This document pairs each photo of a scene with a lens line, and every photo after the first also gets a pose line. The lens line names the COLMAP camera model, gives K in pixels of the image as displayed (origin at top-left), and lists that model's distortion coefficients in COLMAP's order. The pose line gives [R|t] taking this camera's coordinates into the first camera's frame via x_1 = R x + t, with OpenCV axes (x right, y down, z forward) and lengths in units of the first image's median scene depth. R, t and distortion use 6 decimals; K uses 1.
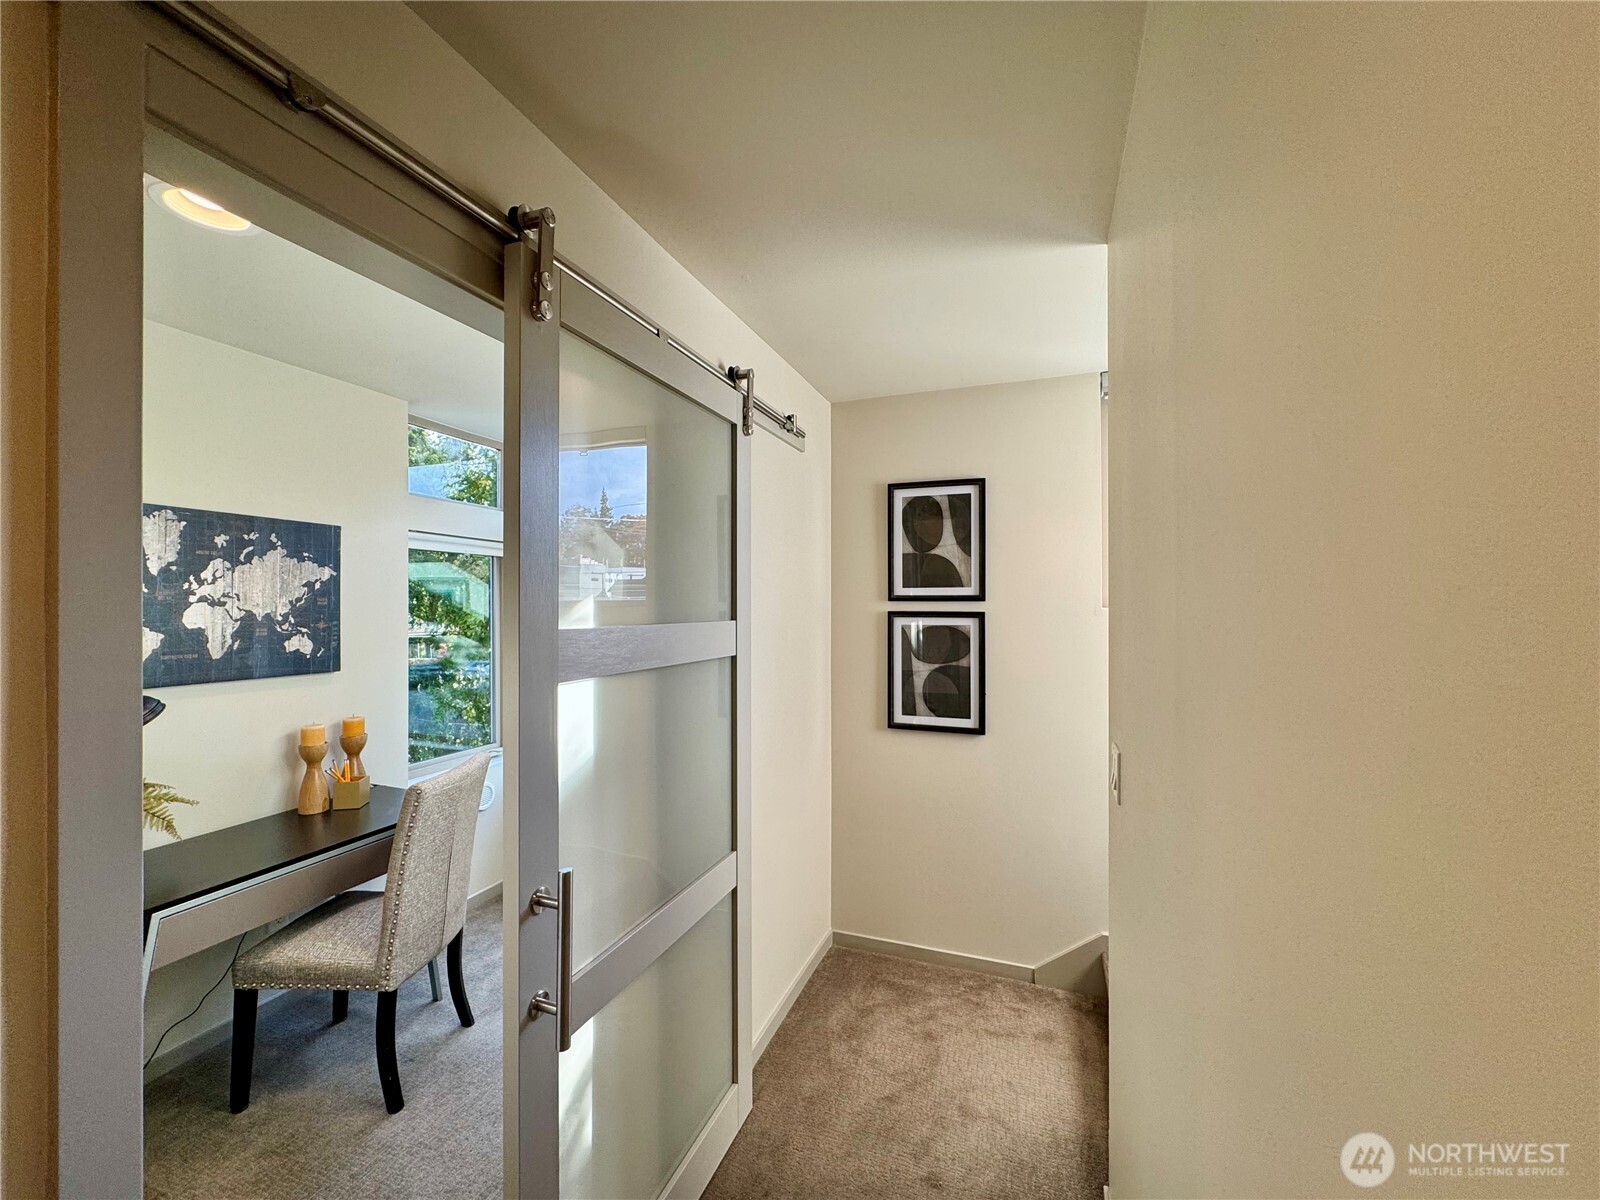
lens RADIAL K [[644.9, 0, 805.5], [0, 644.9, 597.4], [0, 0, 1]] dist [0.006997, 0.000037]
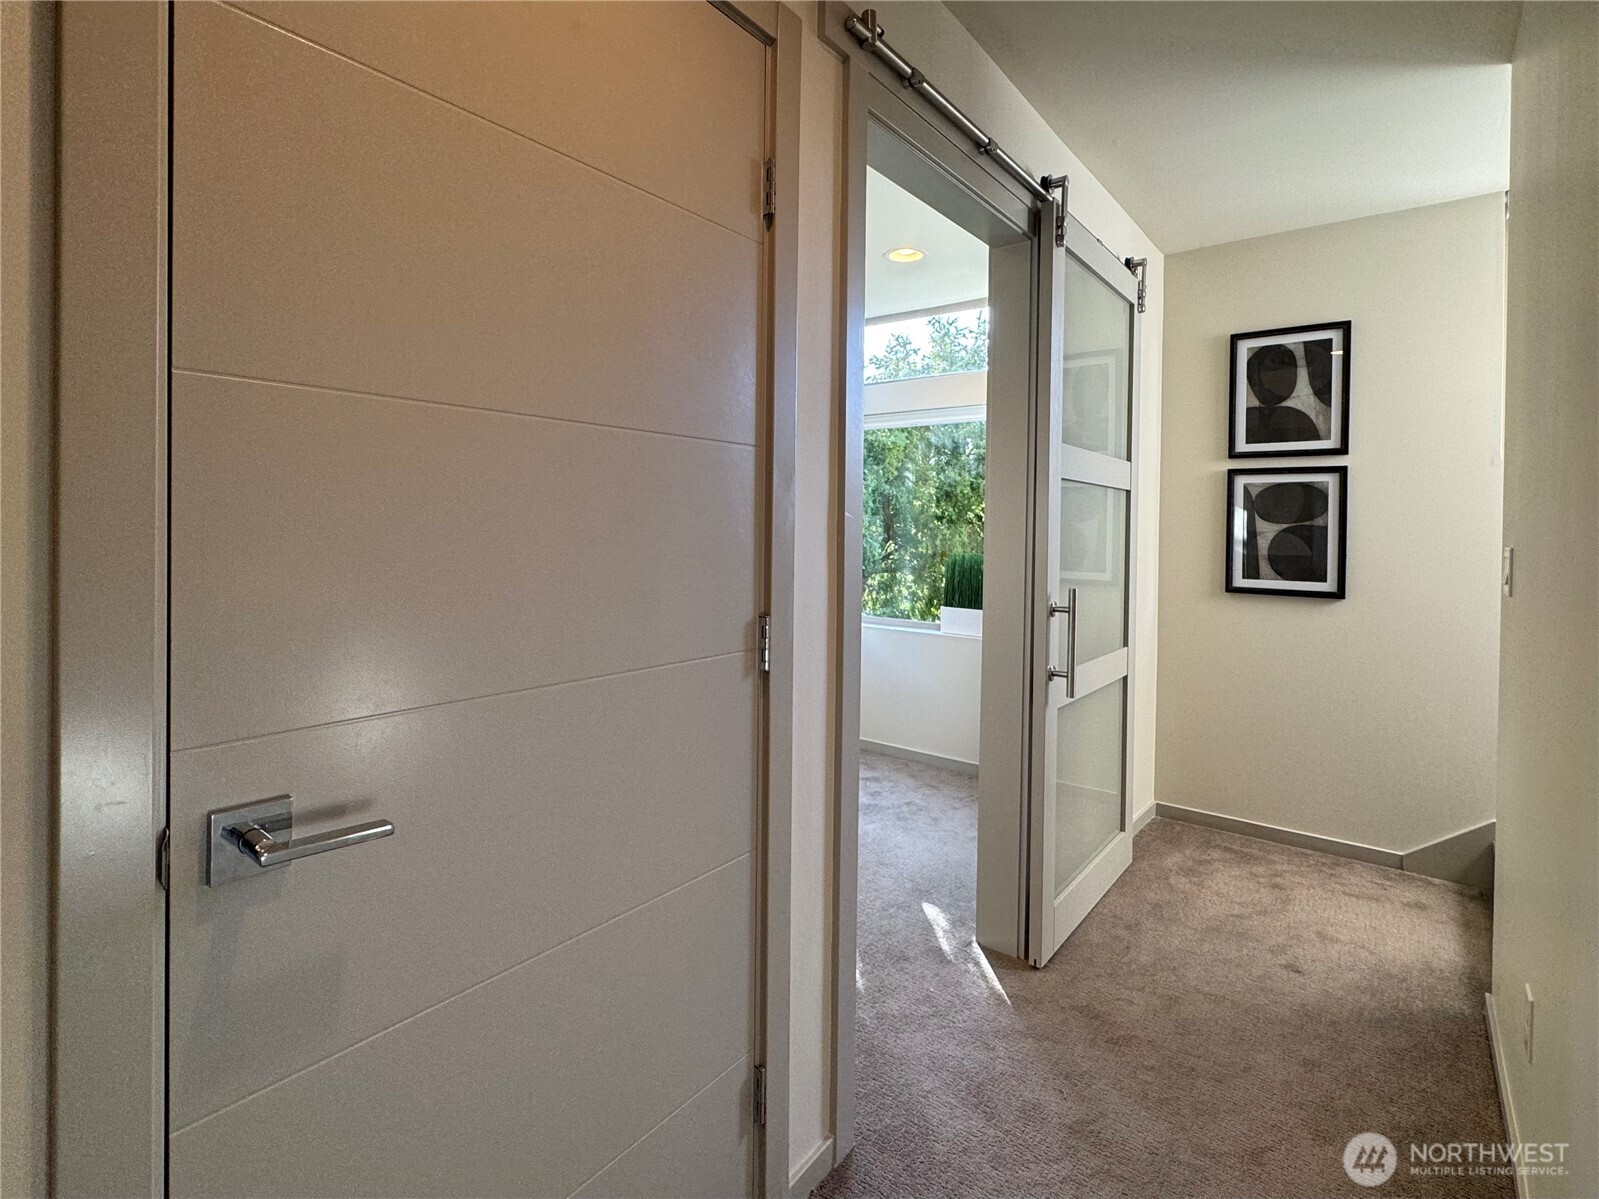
lens RADIAL K [[800.7, 0, 785.8], [0, 800.7, 535.7], [0, 0, 1]] dist [-0.000955, 0.000402]
pose [[0.952612, 0.013970, -0.303868, -0.137714], [-0.011321, 0.999881, 0.010476, 0.118382], [0.303978, -0.006539, 0.952657, -0.335620]]
